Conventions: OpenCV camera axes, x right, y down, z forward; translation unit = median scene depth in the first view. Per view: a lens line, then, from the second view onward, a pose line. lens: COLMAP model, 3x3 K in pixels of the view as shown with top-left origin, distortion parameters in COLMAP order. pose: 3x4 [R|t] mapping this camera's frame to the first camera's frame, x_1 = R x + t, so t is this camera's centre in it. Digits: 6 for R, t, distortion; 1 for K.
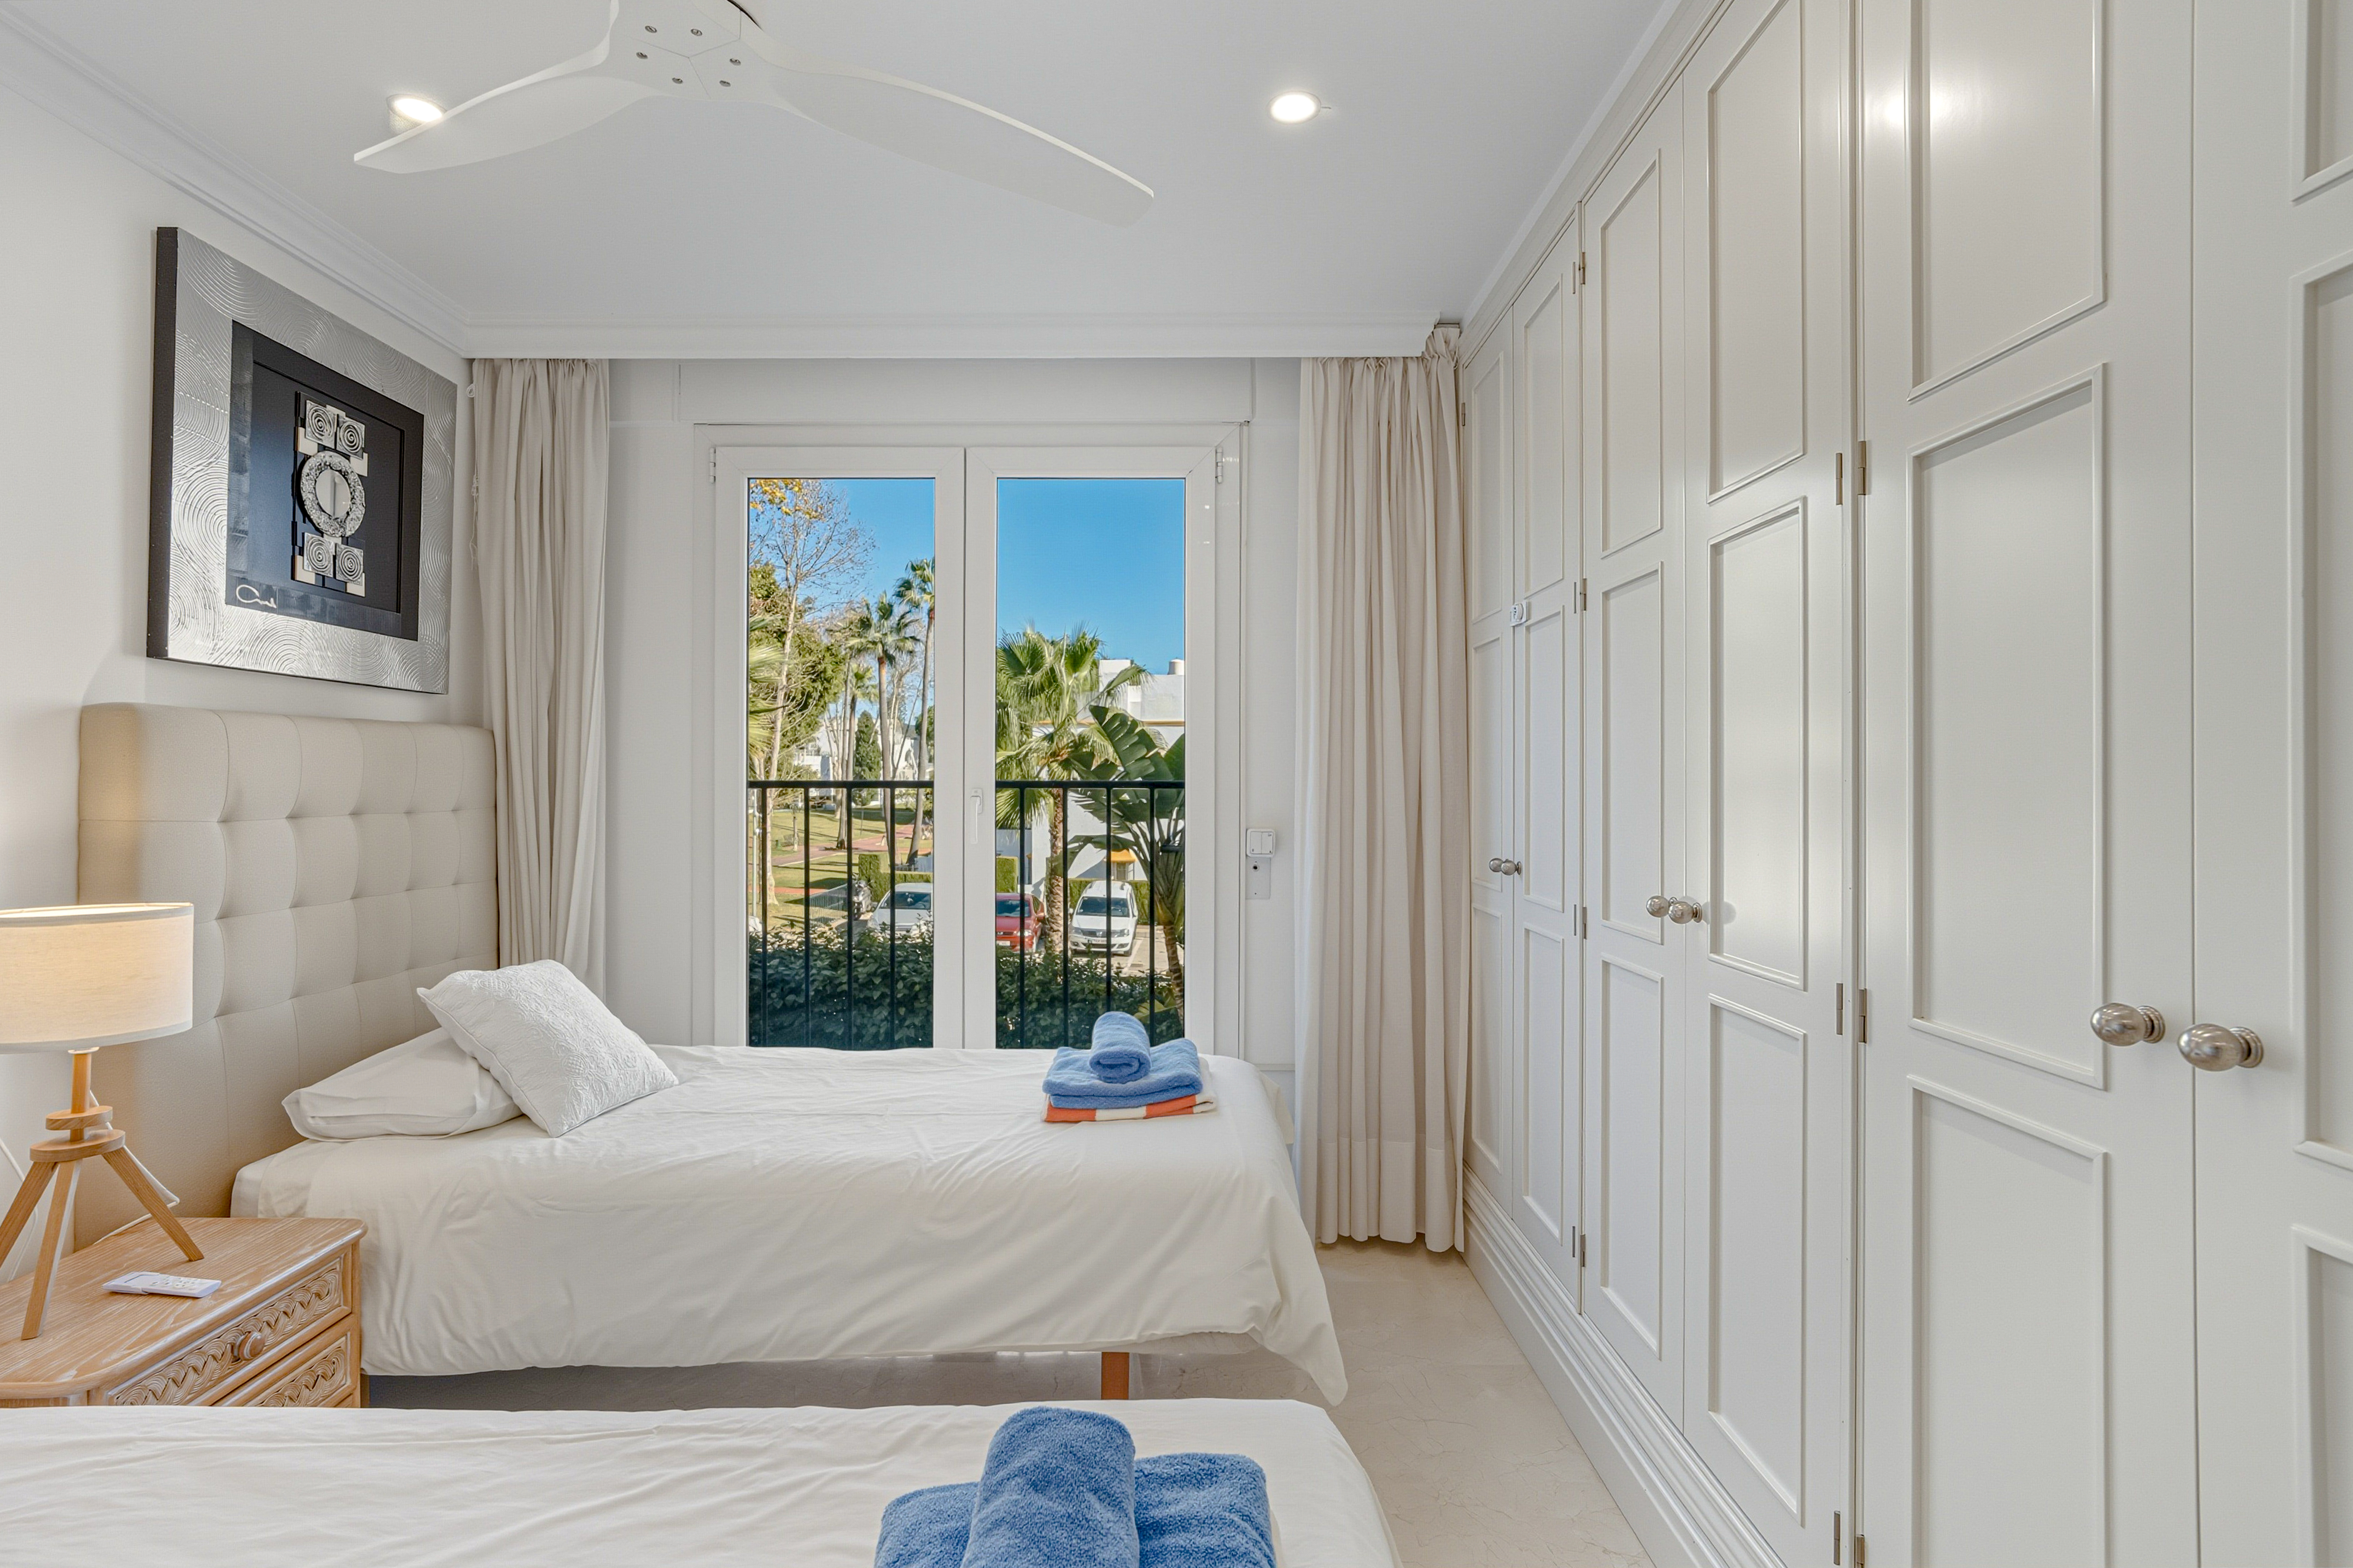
lens RADIAL K [[1116.3, 0, 1164.3], [0, 1116.3, 765.7], [0, 0, 1]] dist [-0.014795, 0.009637]
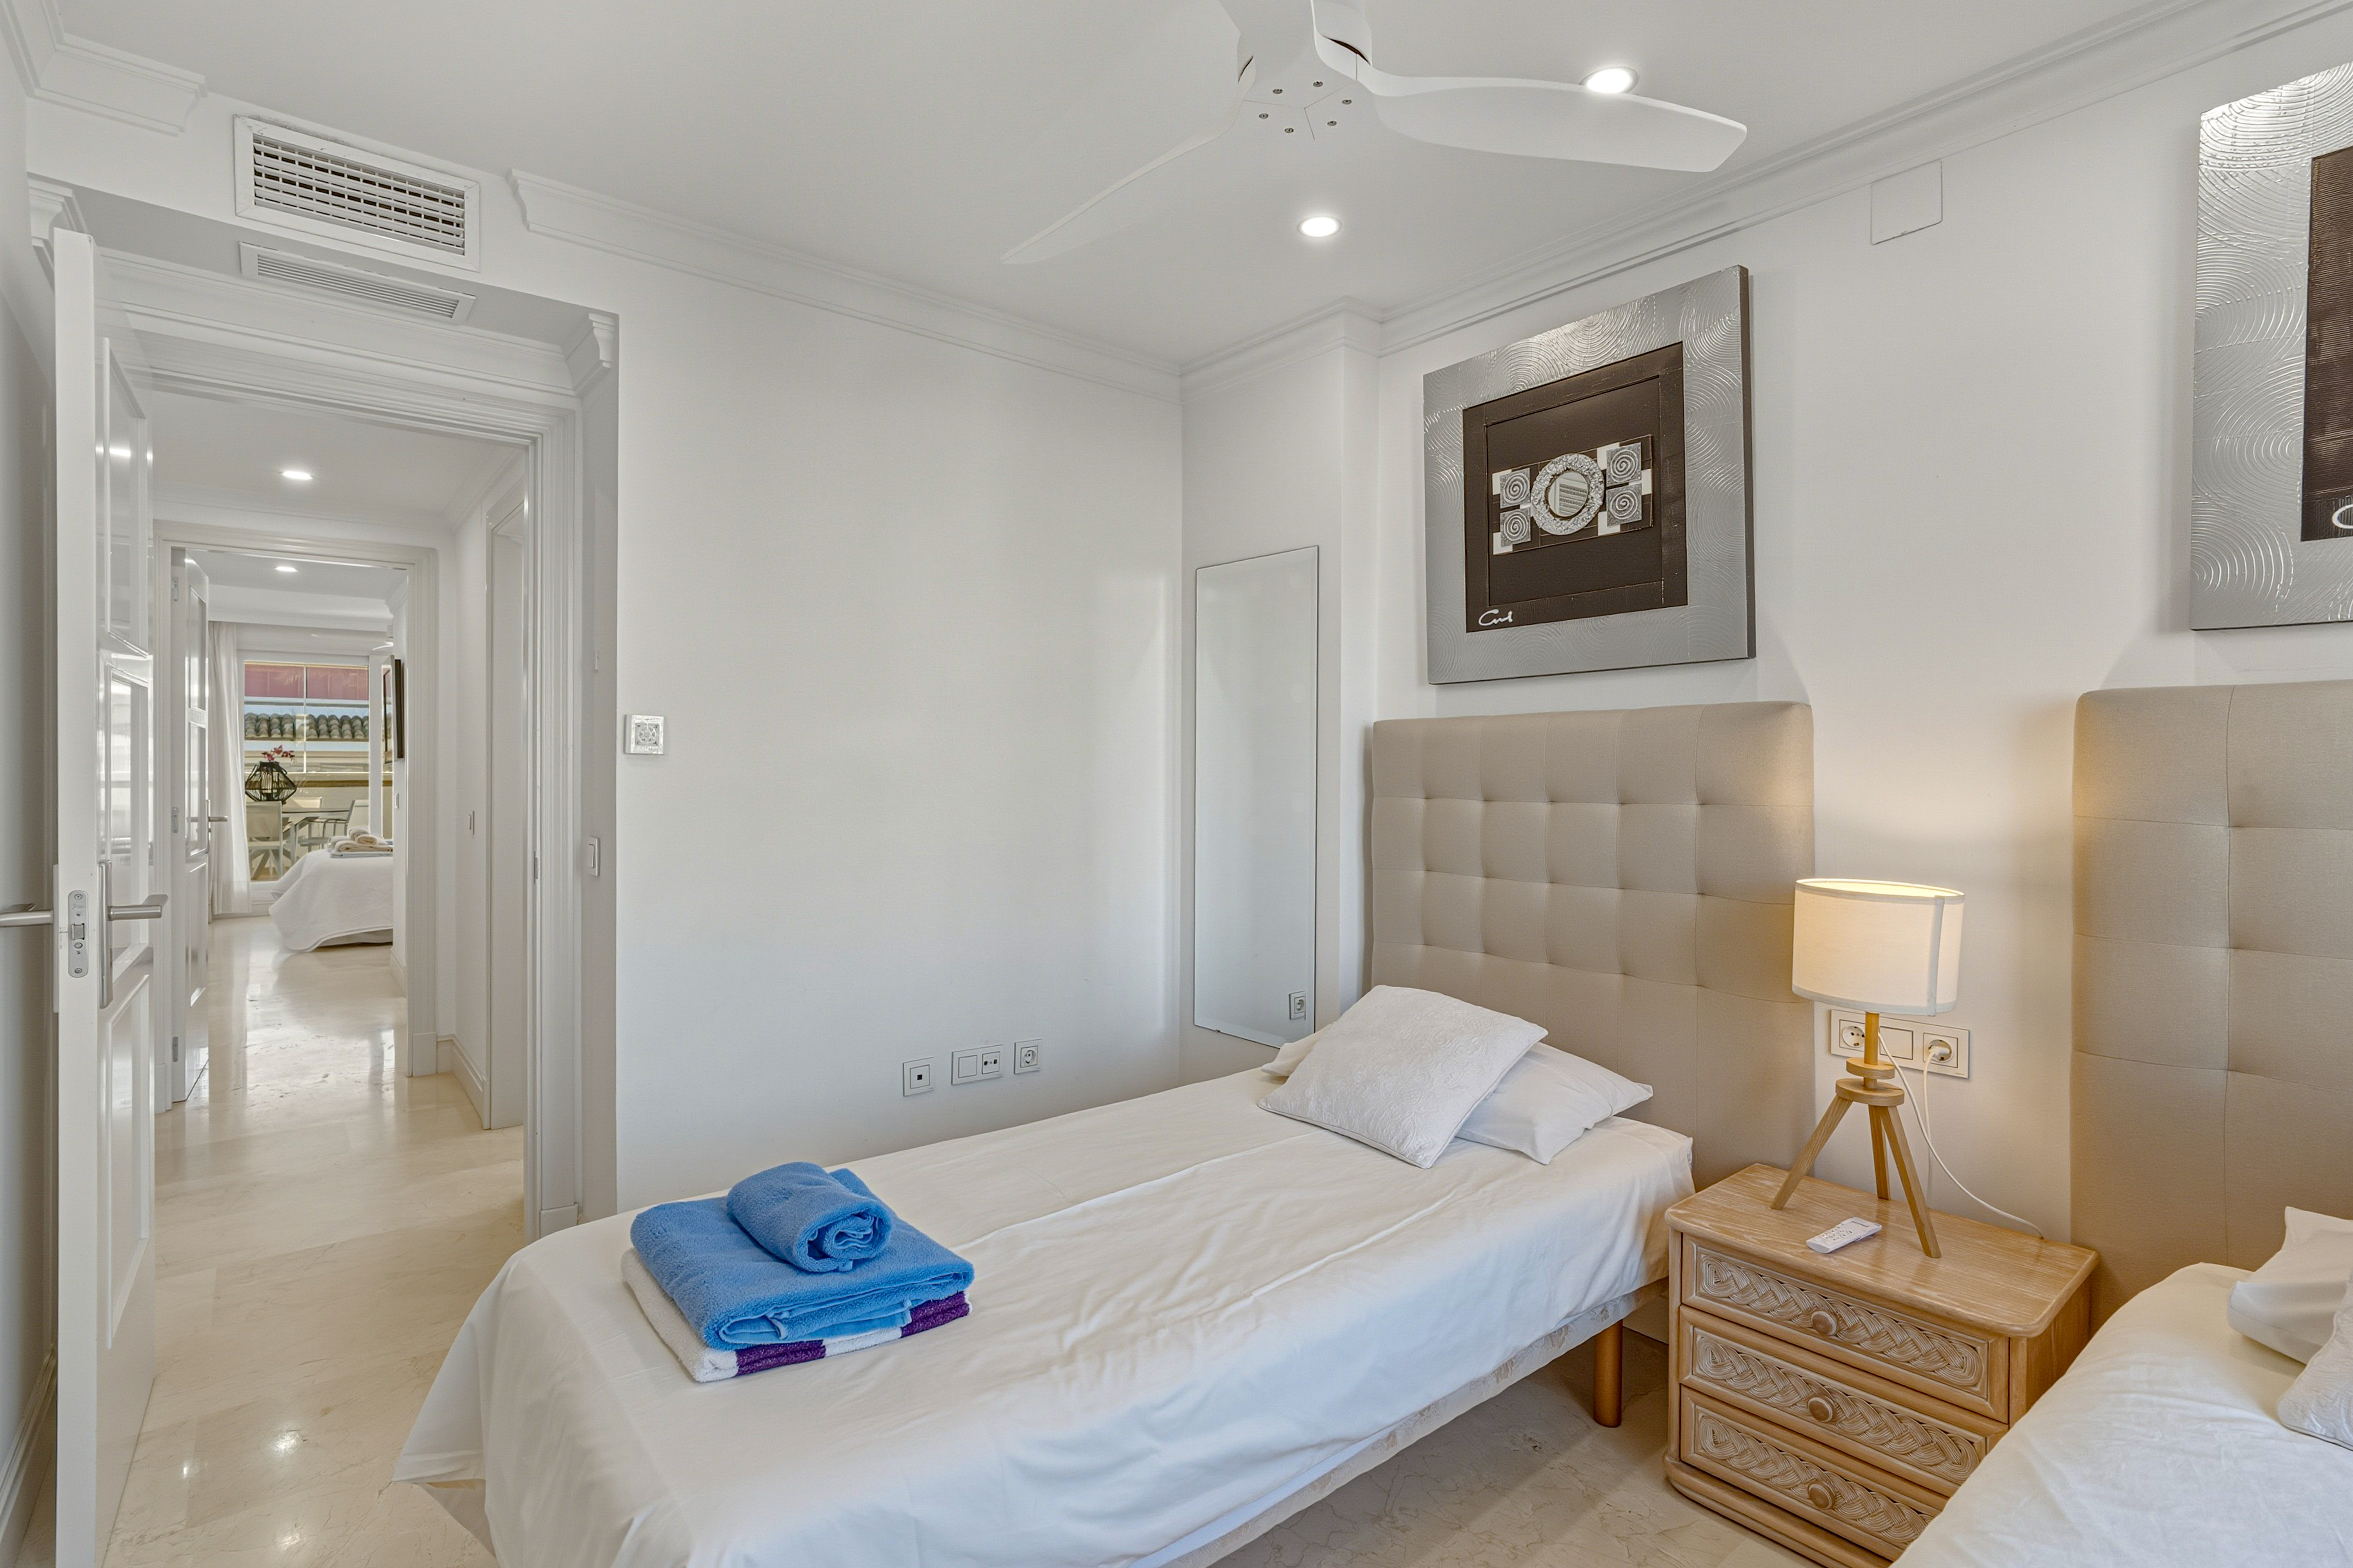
lens RADIAL K [[1102.2, 0, 1168.1], [0, 1102.2, 776.5], [0, 0, 1]] dist [-0.018043, 0.011416]
pose [[-0.769252, 0.000104, -0.638946, 0.196837], [0.001451, 0.999998, -0.001584, 0.012242], [0.638944, -0.002146, -0.769250, 0.940298]]
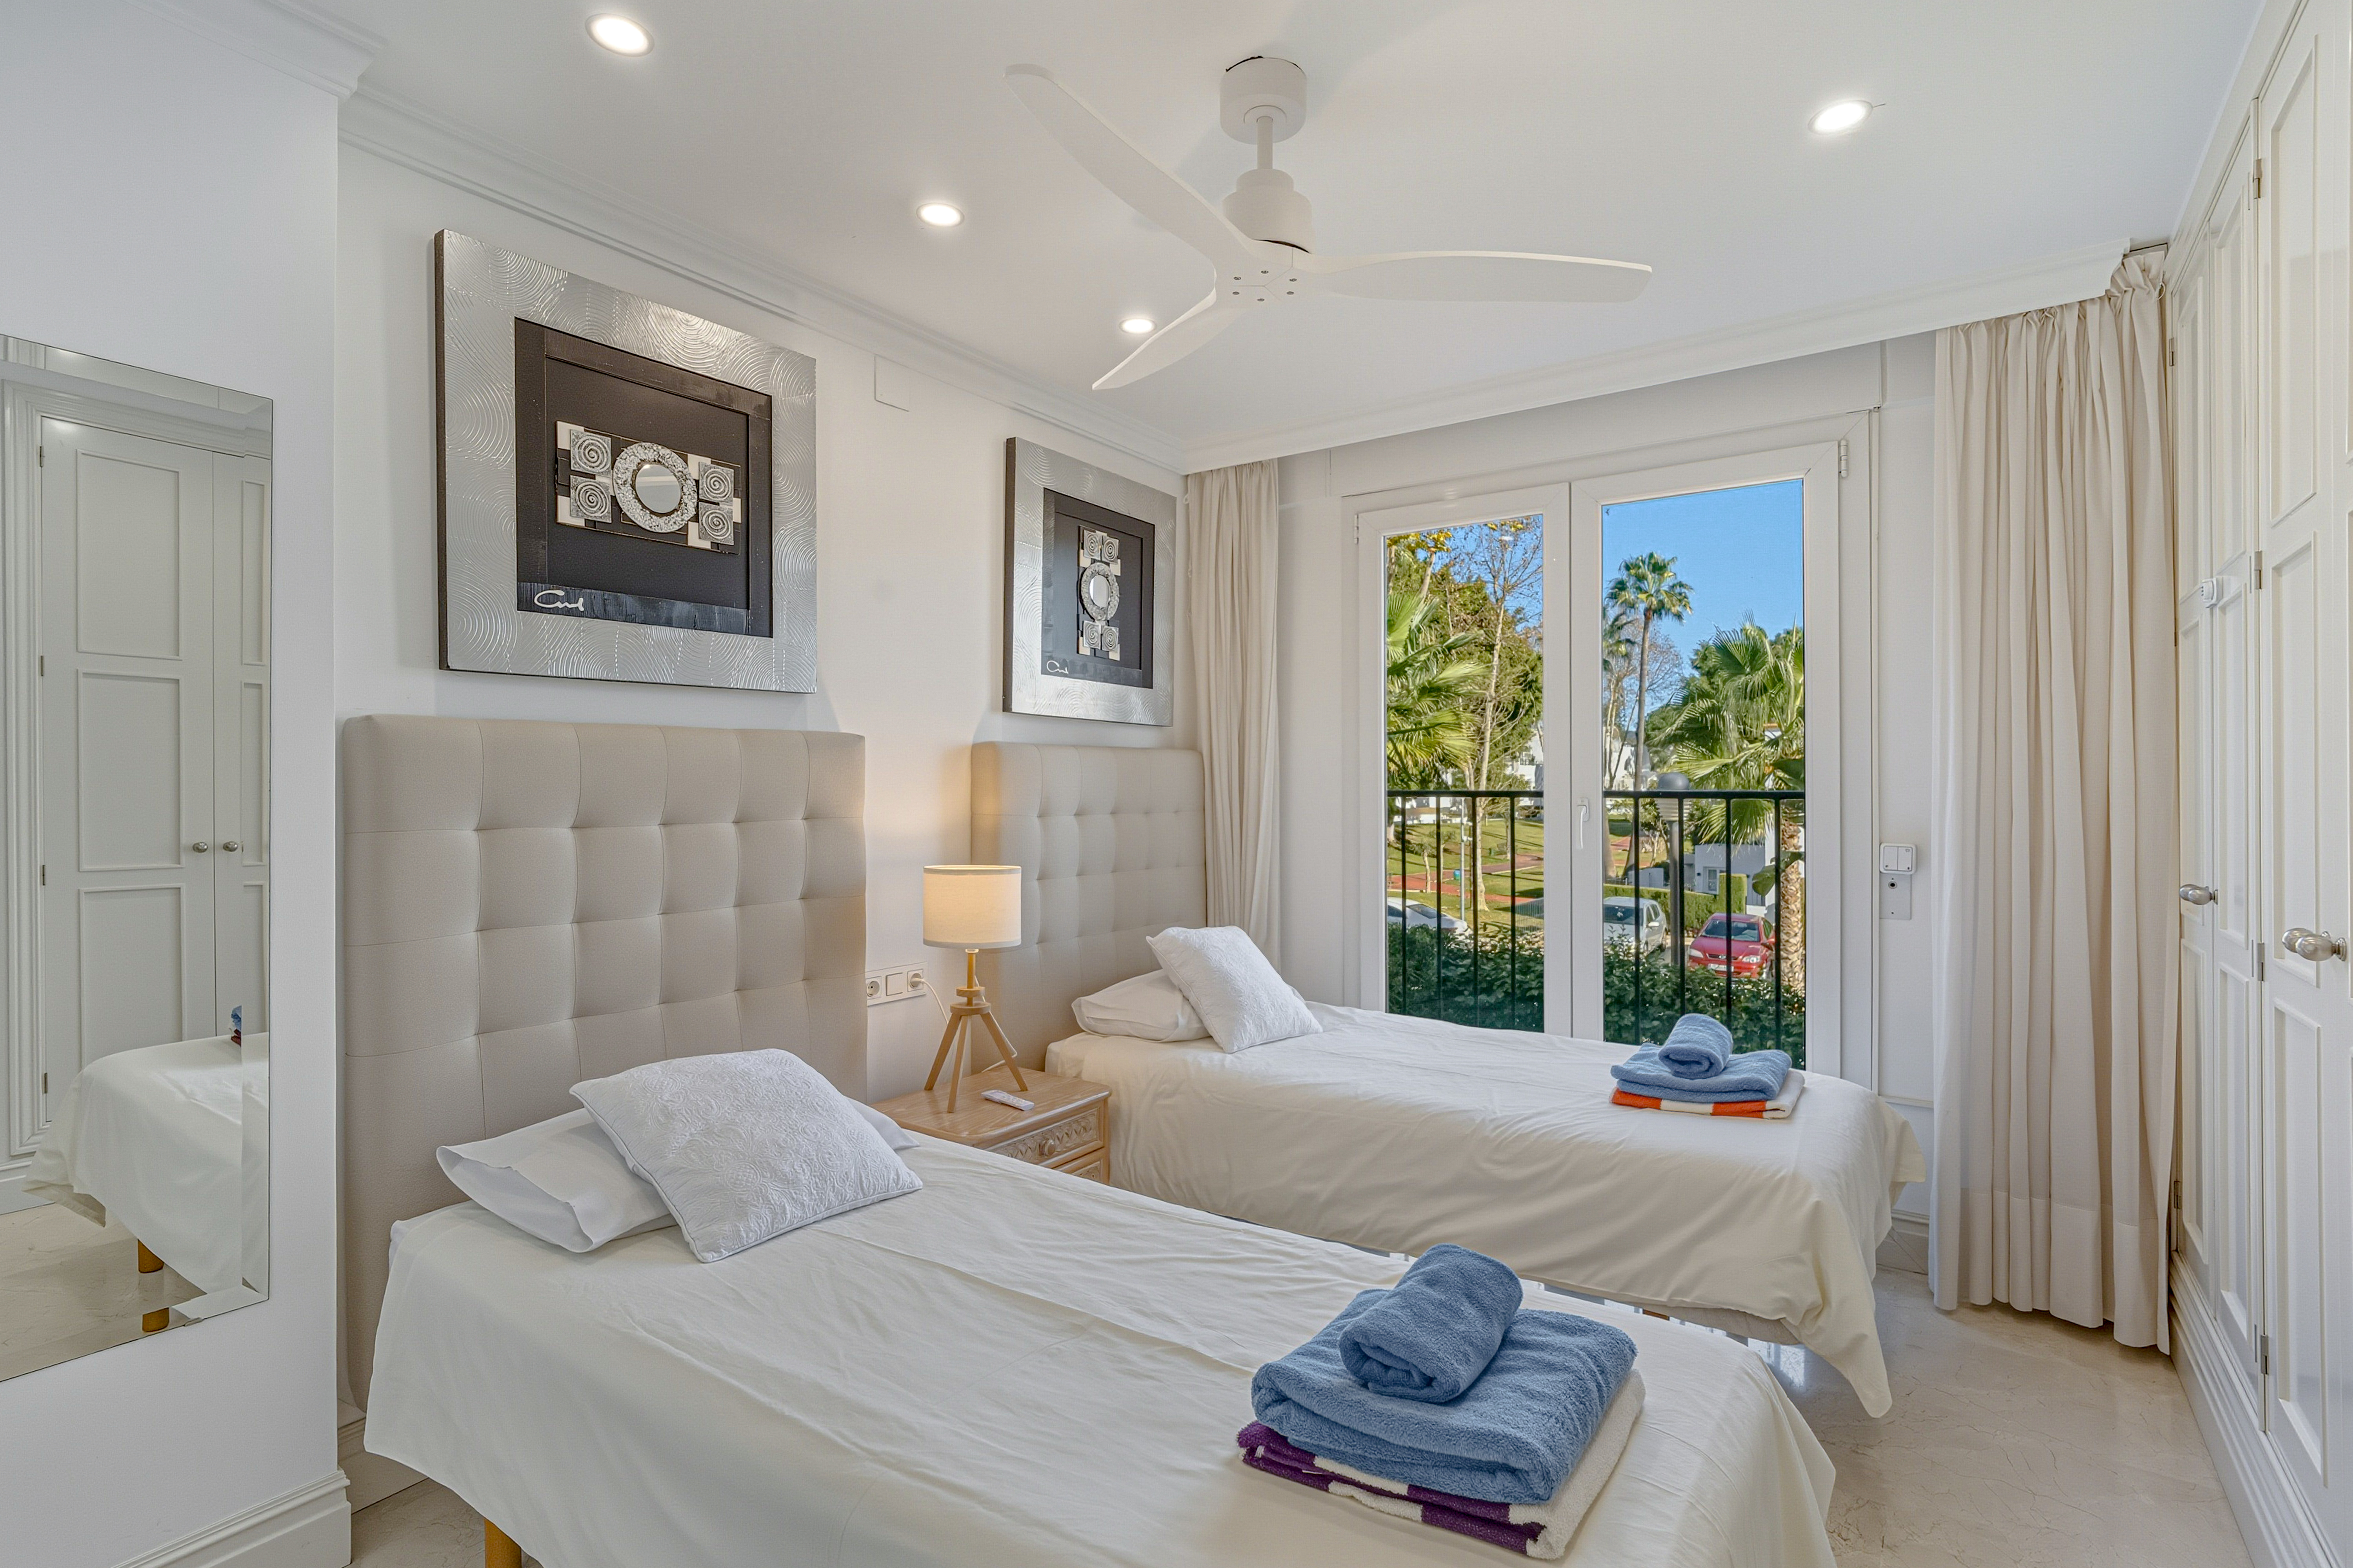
lens RADIAL K [[1102.2, 0, 1168.1], [0, 1102.2, 776.5], [0, 0, 1]] dist [-0.018043, 0.011416]
pose [[0.817163, -0.005306, -0.576382, 0.152947], [0.005729, 0.999983, -0.001083, -0.001939], [0.576378, -0.002417, 0.817180, -0.124802]]
